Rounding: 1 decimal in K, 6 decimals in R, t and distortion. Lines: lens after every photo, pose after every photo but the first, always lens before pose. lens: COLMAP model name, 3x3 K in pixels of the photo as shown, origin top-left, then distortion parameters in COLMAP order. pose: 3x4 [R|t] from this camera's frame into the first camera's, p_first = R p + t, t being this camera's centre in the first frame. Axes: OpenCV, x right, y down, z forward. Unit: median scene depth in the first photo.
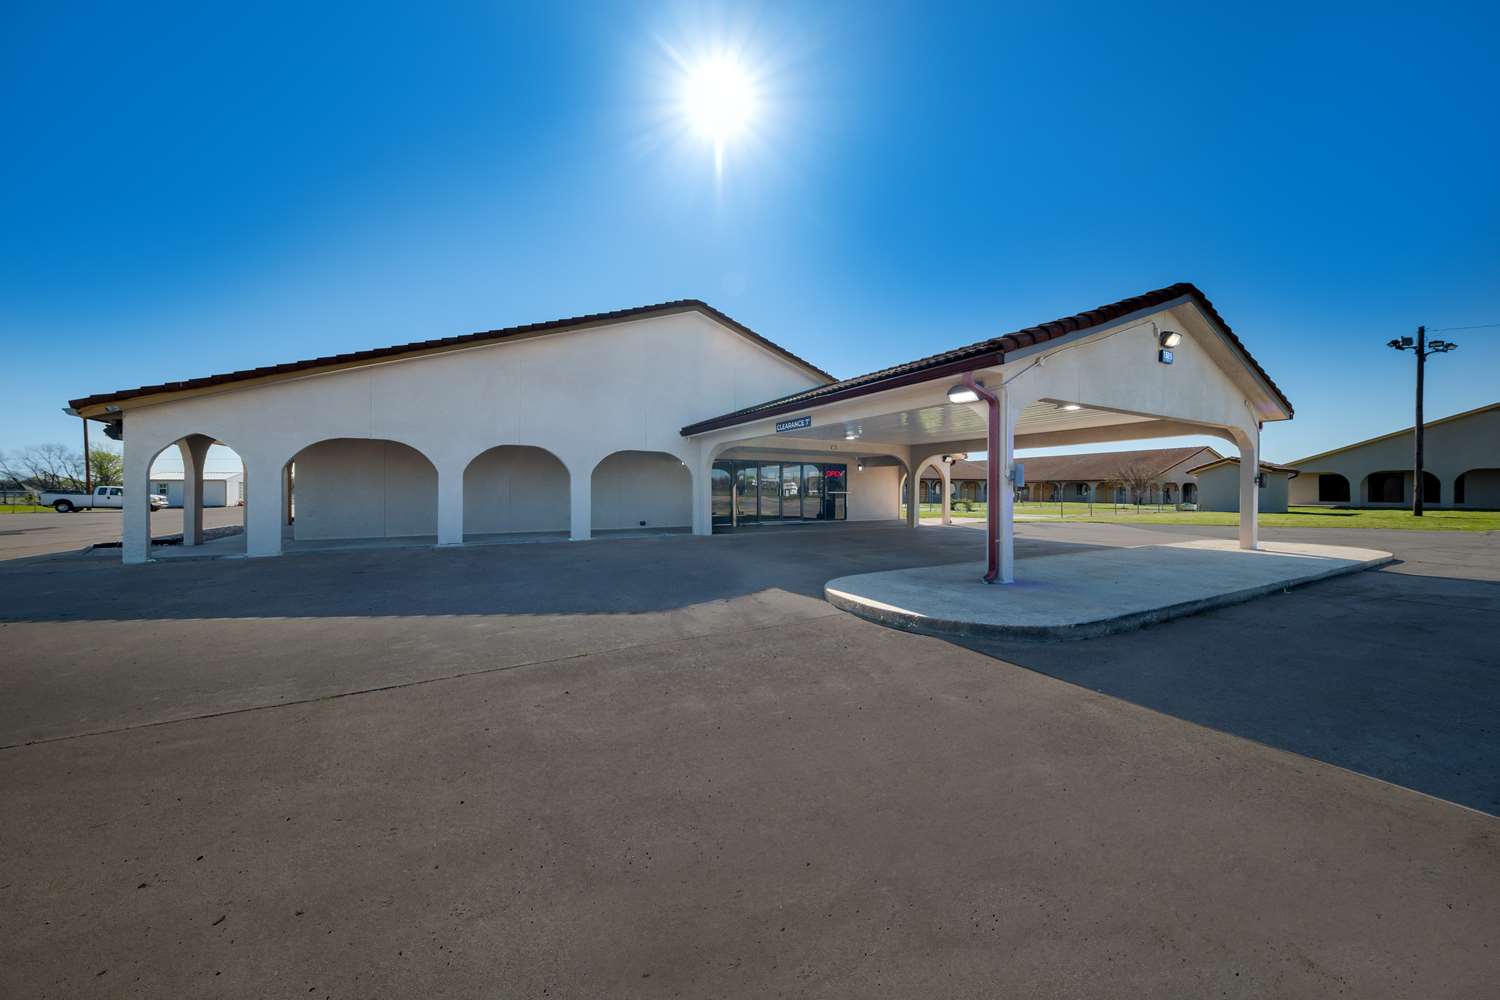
lens RADIAL K [[520.5, 0, 750.0], [0, 520.5, 500.0], [0, 0, 1]] dist [-0.000072, -0.000024]
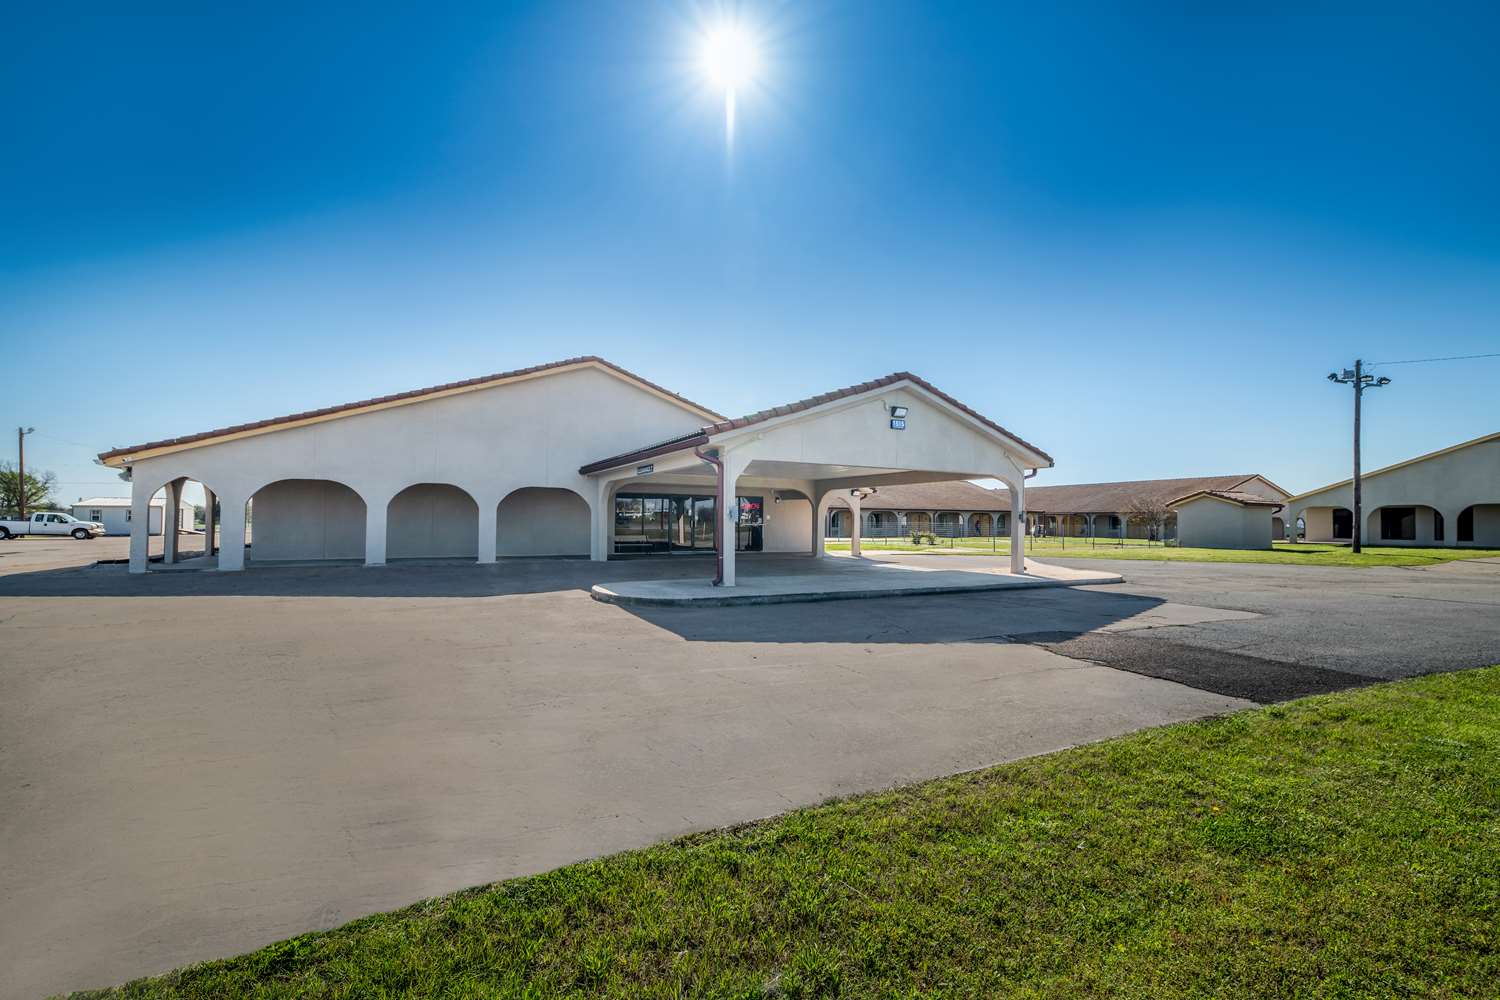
lens RADIAL K [[651.4, 0, 752.8], [0, 651.4, 522.3], [0, 0, 1]] dist [0.001906, 0.000080]
pose [[0.999402, 0.007049, -0.033861, 0.221963], [-0.007610, 0.999835, -0.016465, 0.002461], [0.033740, 0.016712, 0.999291, -0.306471]]
